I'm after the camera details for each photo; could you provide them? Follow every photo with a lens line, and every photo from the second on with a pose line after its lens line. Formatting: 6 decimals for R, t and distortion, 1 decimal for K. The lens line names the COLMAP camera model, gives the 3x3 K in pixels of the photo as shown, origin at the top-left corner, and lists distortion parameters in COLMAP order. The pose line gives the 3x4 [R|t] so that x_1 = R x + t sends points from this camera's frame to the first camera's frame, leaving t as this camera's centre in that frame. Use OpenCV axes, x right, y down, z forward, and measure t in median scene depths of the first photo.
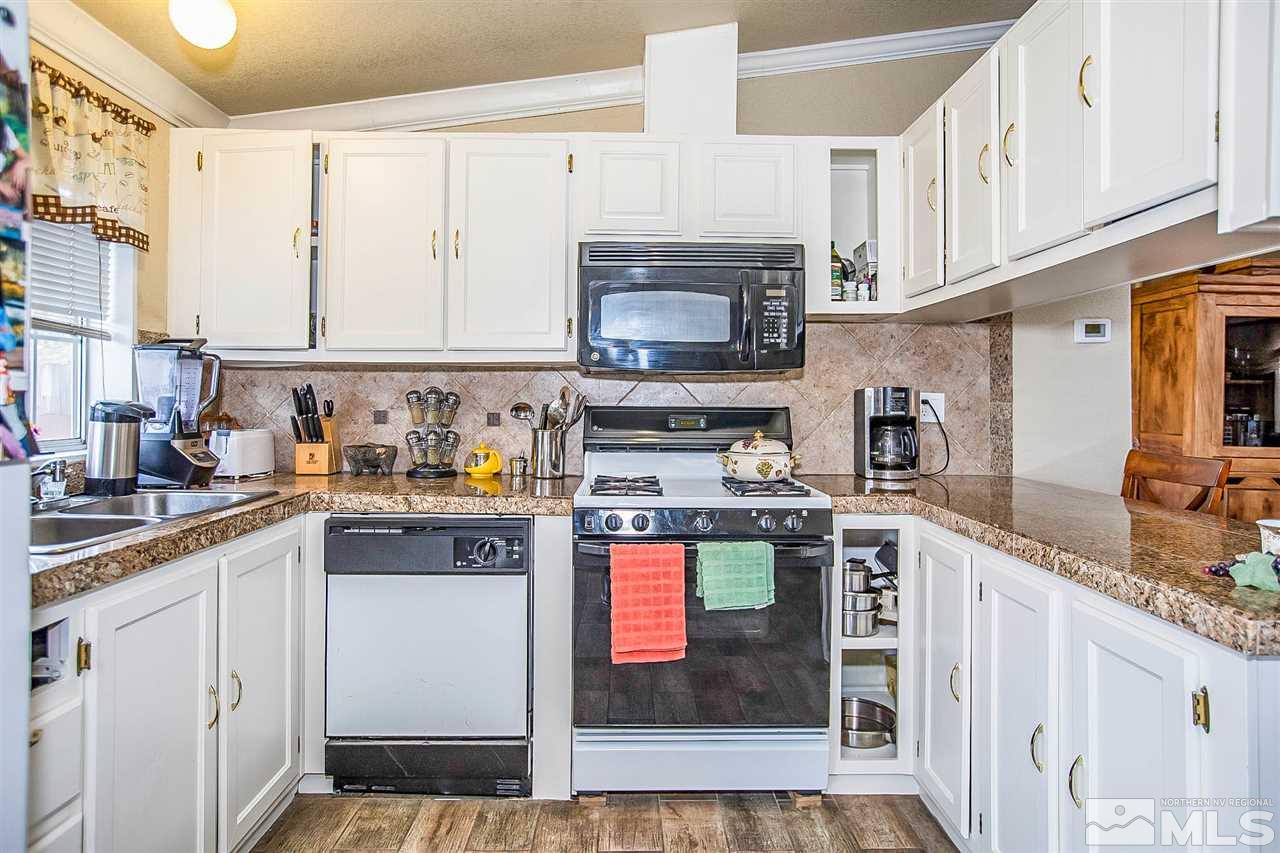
lens RADIAL K [[634.5, 0, 639.9], [0, 634.5, 402.0], [0, 0, 1]] dist [-0.001380, 0.009893]
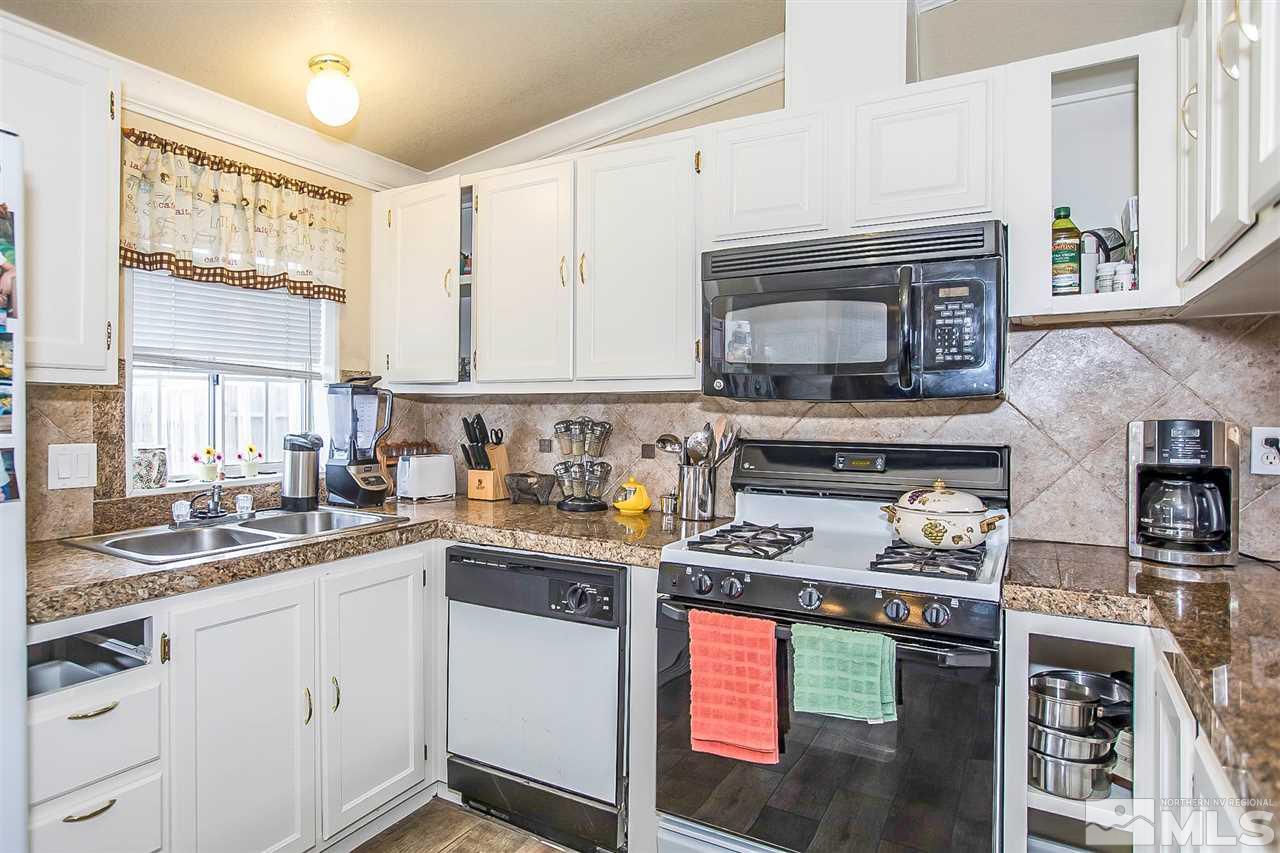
lens RADIAL K [[688.3, 0, 638.8], [0, 688.3, 419.6], [0, 0, 1]] dist [-0.010886, 0.007602]
pose [[0.872670, 0.008314, -0.488240, 0.316006], [-0.003801, 0.999940, 0.010234, -0.036278], [0.488296, -0.007075, 0.872649, 0.153410]]
